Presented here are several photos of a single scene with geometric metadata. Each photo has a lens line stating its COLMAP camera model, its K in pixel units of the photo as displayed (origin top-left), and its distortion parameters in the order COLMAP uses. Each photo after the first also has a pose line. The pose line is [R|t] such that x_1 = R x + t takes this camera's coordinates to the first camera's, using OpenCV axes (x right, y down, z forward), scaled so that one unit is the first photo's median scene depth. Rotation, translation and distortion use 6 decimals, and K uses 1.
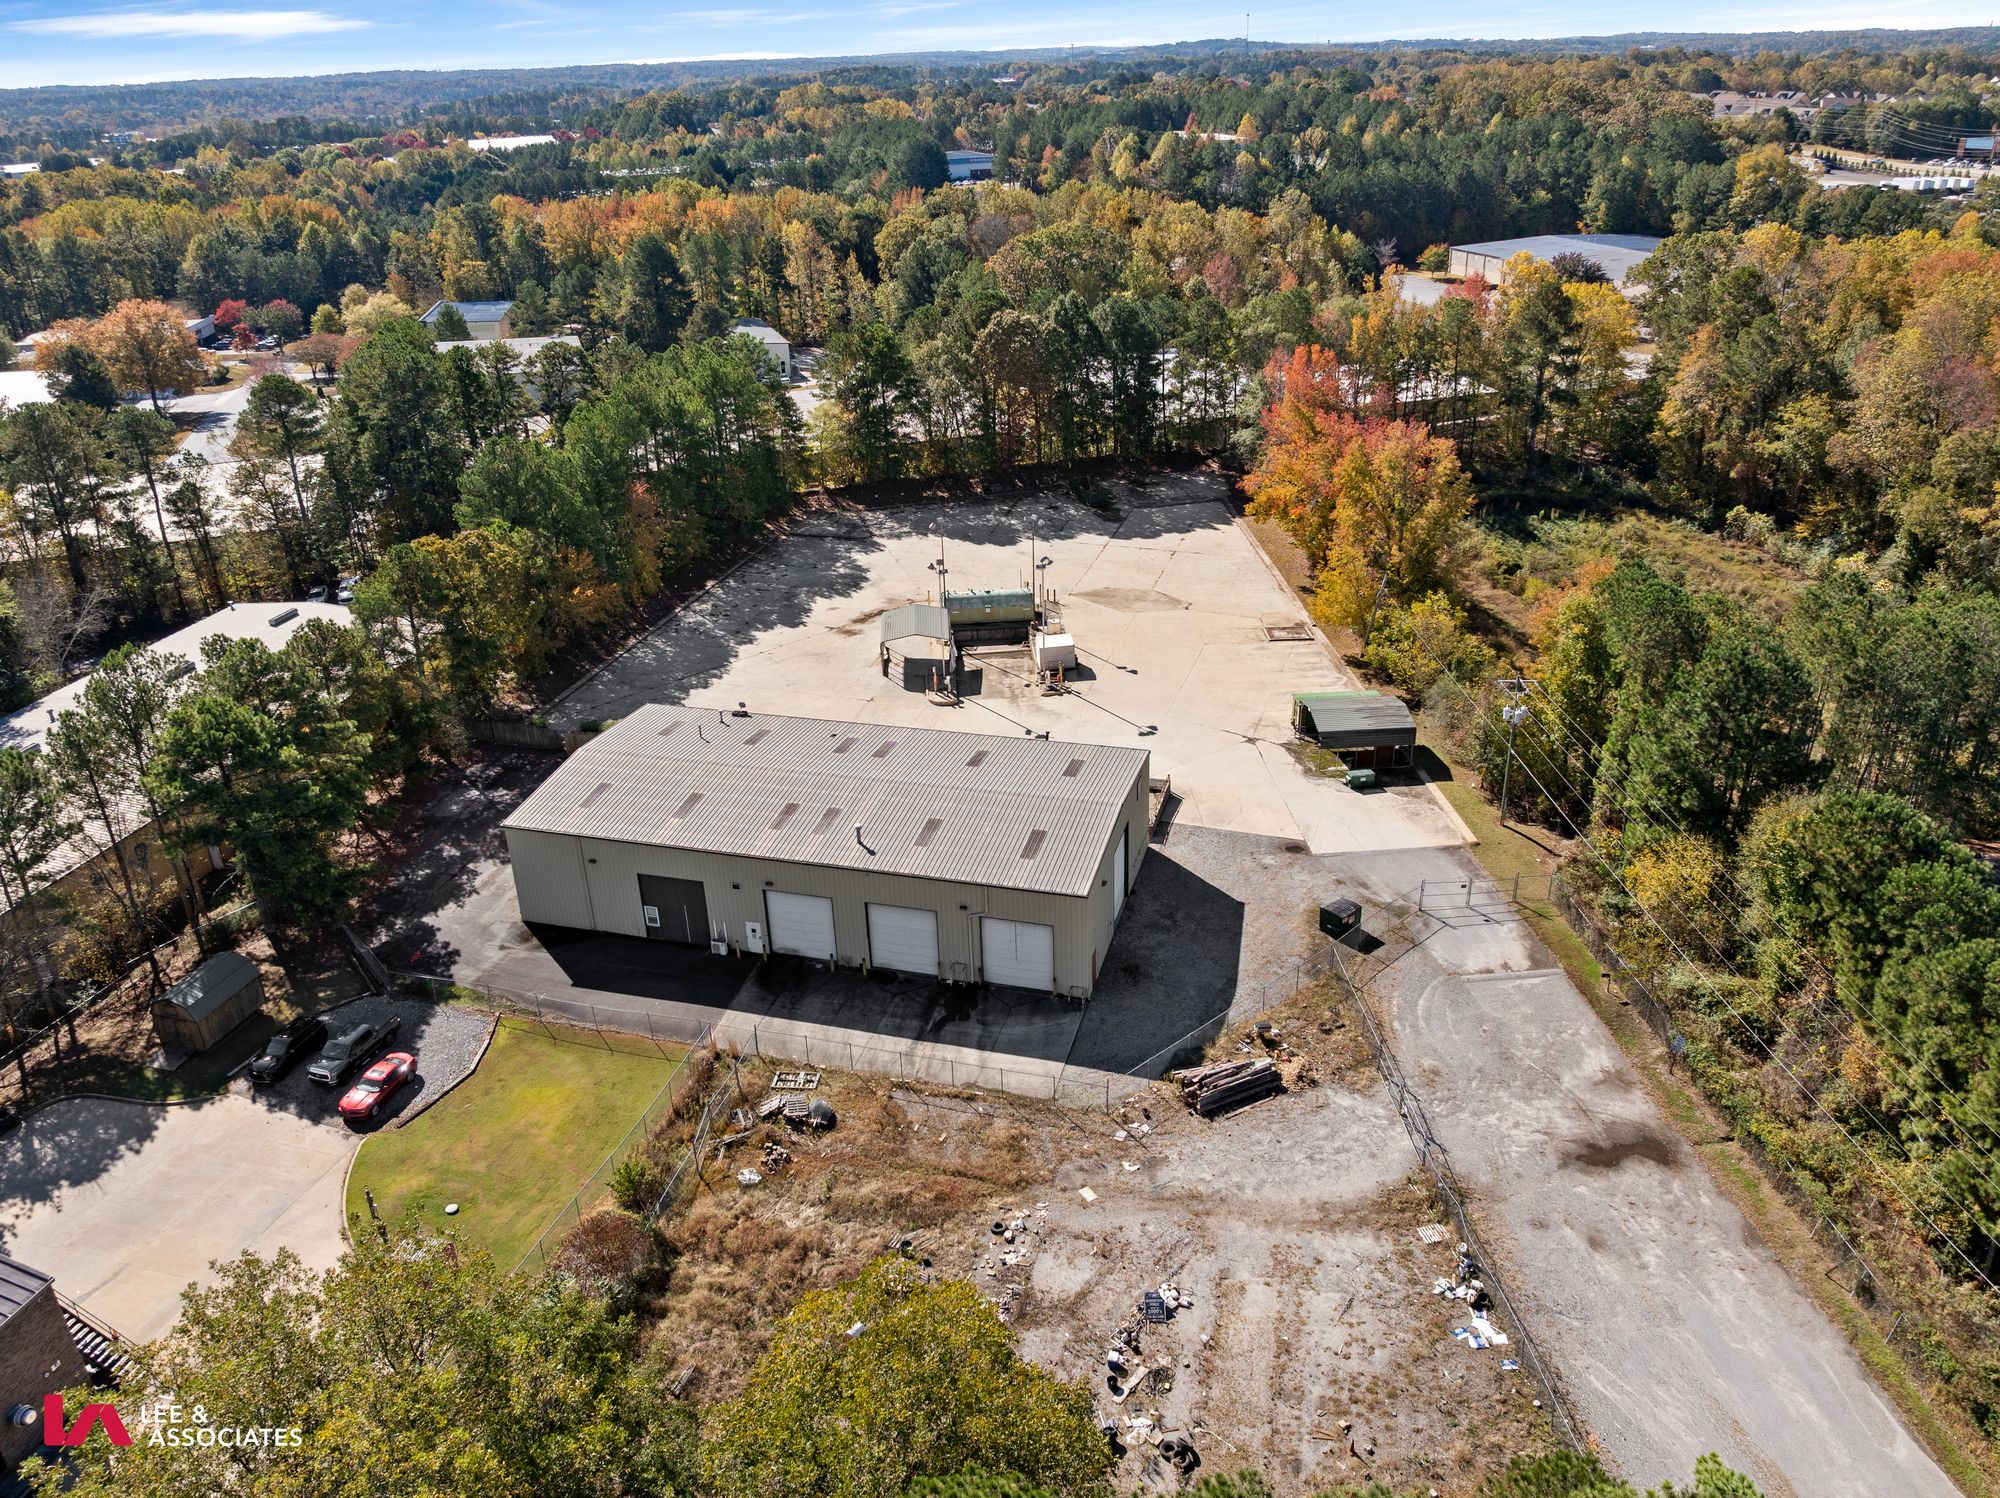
lens RADIAL K [[1391.3, 0, 1019.4], [0, 1391.3, 750.2], [0, 0, 1]] dist [-0.044778, 0.012897]
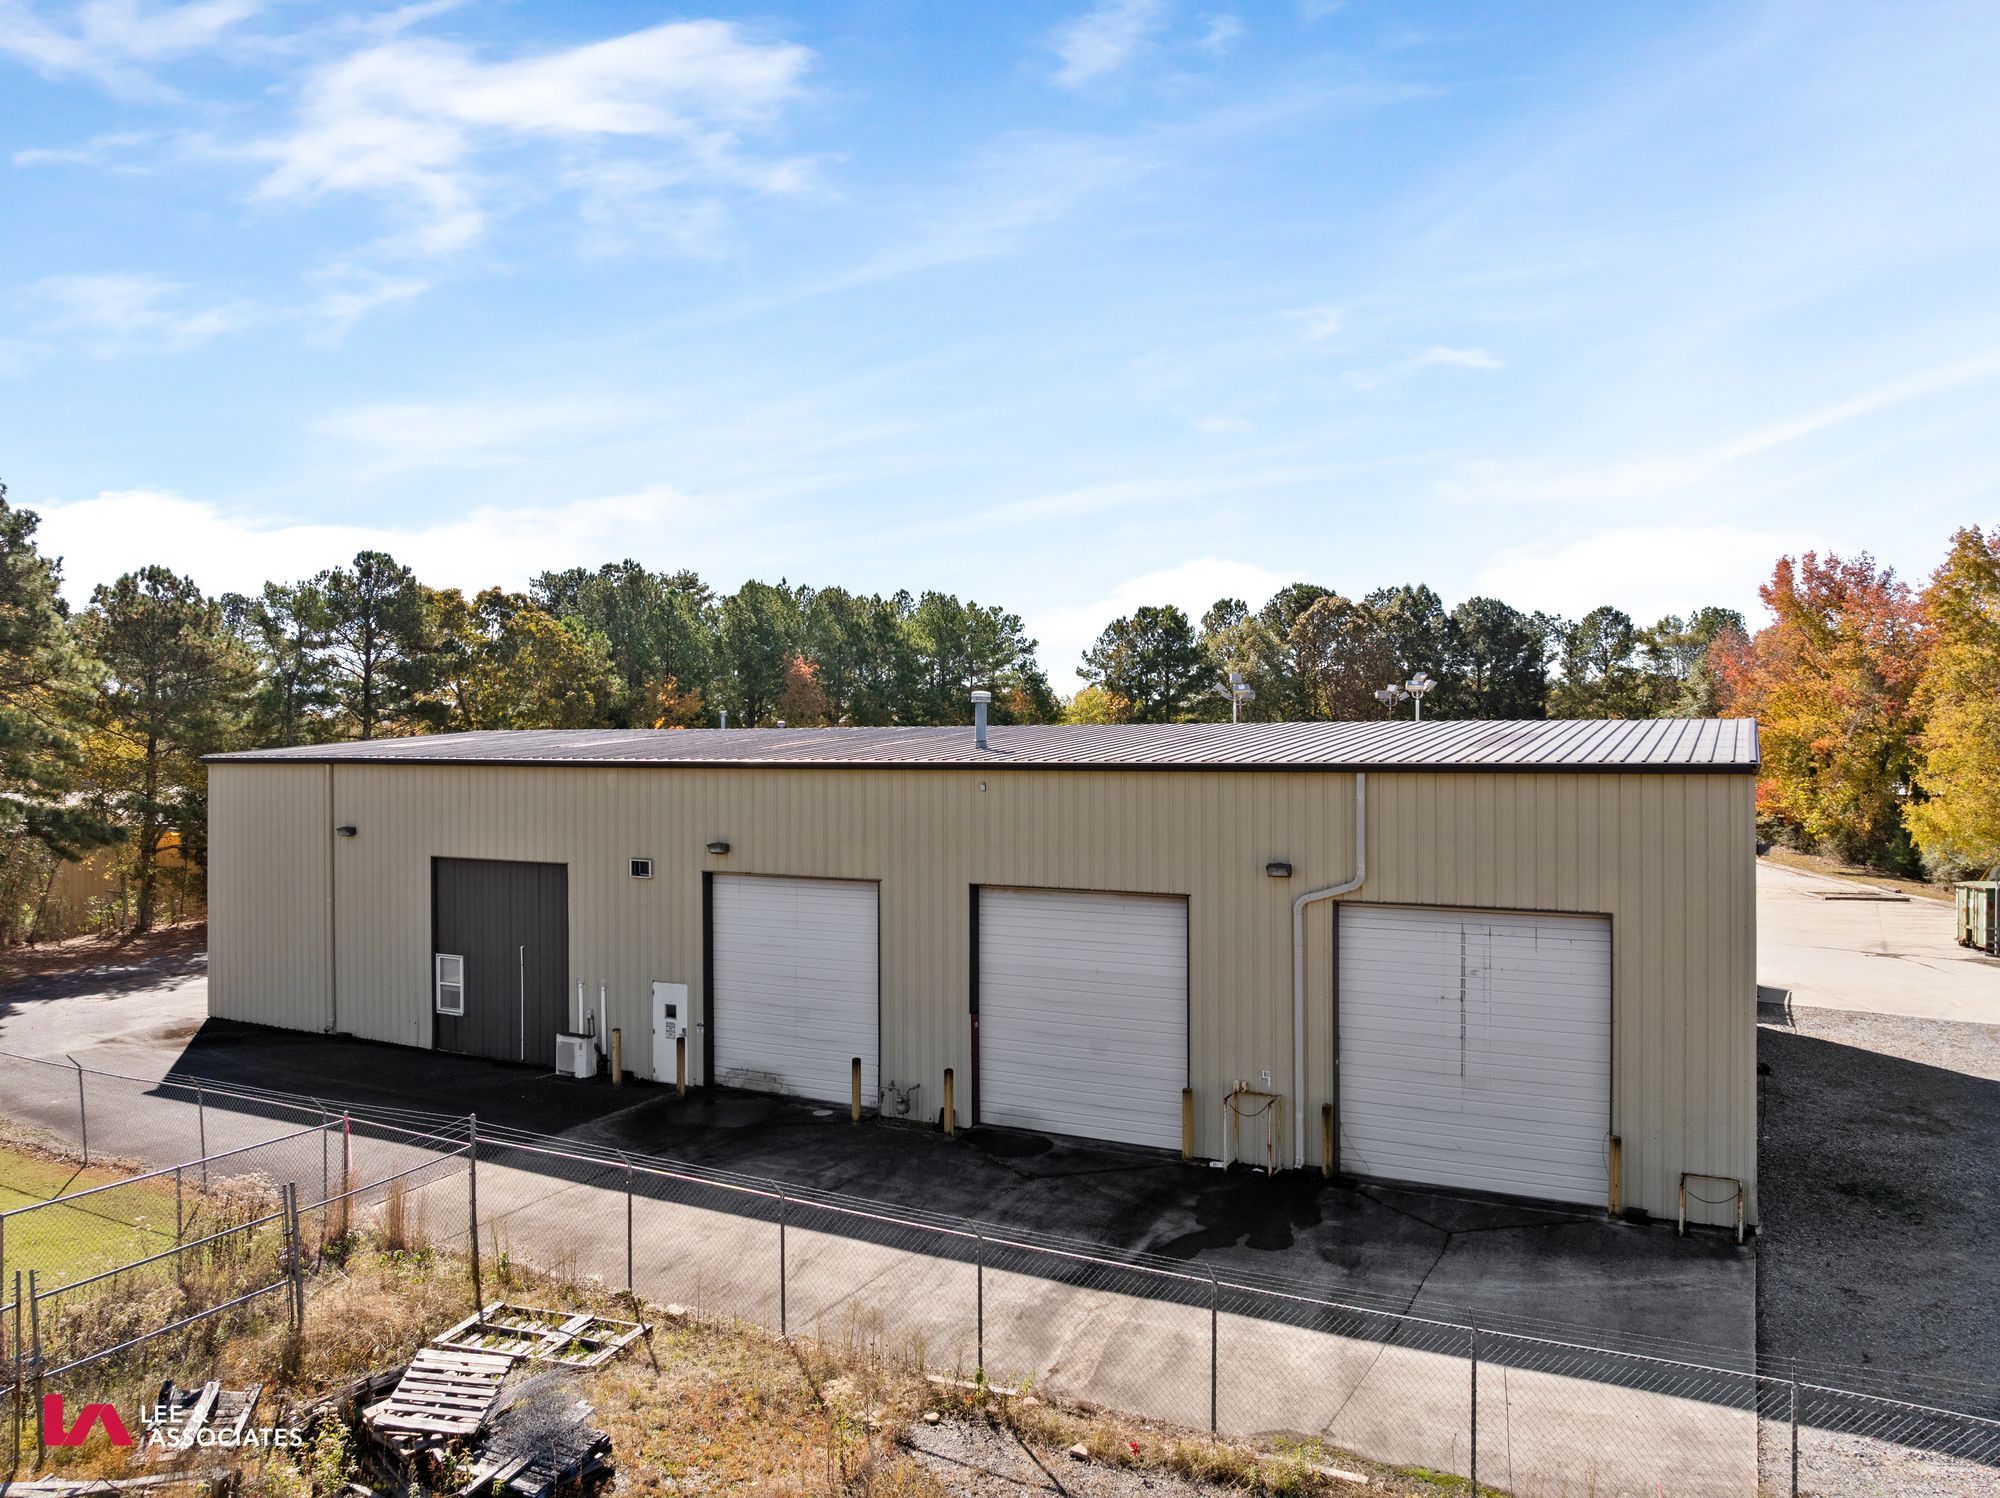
lens RADIAL K [[1391.3, 0, 1019.4], [0, 1391.3, 750.2], [0, 0, 1]] dist [-0.044778, 0.012897]
pose [[0.977006, 0.022529, -0.212020, -0.020792], [-0.112402, 0.899419, -0.422388, 0.142408], [0.181178, 0.436507, 0.881270, 0.458496]]
